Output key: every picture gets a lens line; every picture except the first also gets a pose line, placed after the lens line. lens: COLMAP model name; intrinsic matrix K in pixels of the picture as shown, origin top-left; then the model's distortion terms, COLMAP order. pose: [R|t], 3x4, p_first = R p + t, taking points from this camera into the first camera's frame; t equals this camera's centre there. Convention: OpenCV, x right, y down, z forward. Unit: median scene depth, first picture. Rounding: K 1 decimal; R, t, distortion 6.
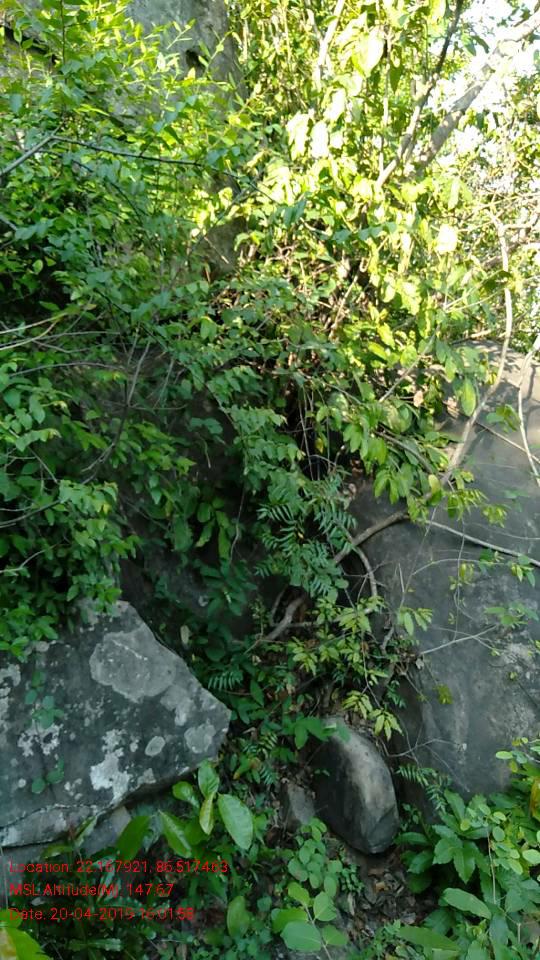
lens RADIAL K [[703.8, 0, 266.2], [0, 703.8, 483.1], [0, 0, 1]] dist [0.032965, -0.044647]
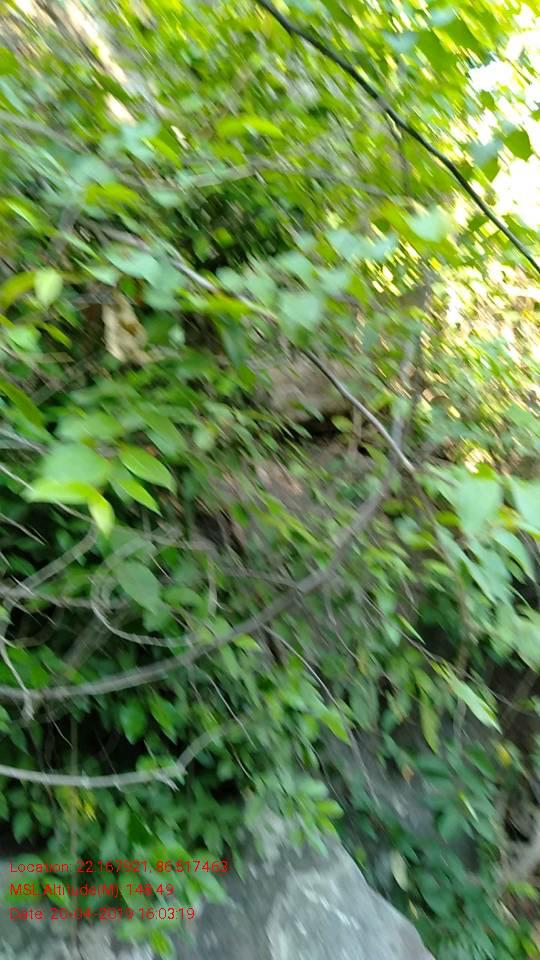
lens RADIAL K [[703.8, 0, 266.2], [0, 703.8, 483.1], [0, 0, 1]] dist [0.032965, -0.044647]
pose [[0.988660, -0.040415, -0.144634, -0.150517], [0.006069, 0.973071, -0.230424, 0.030355], [0.150052, 0.226933, 0.962282, 0.357701]]
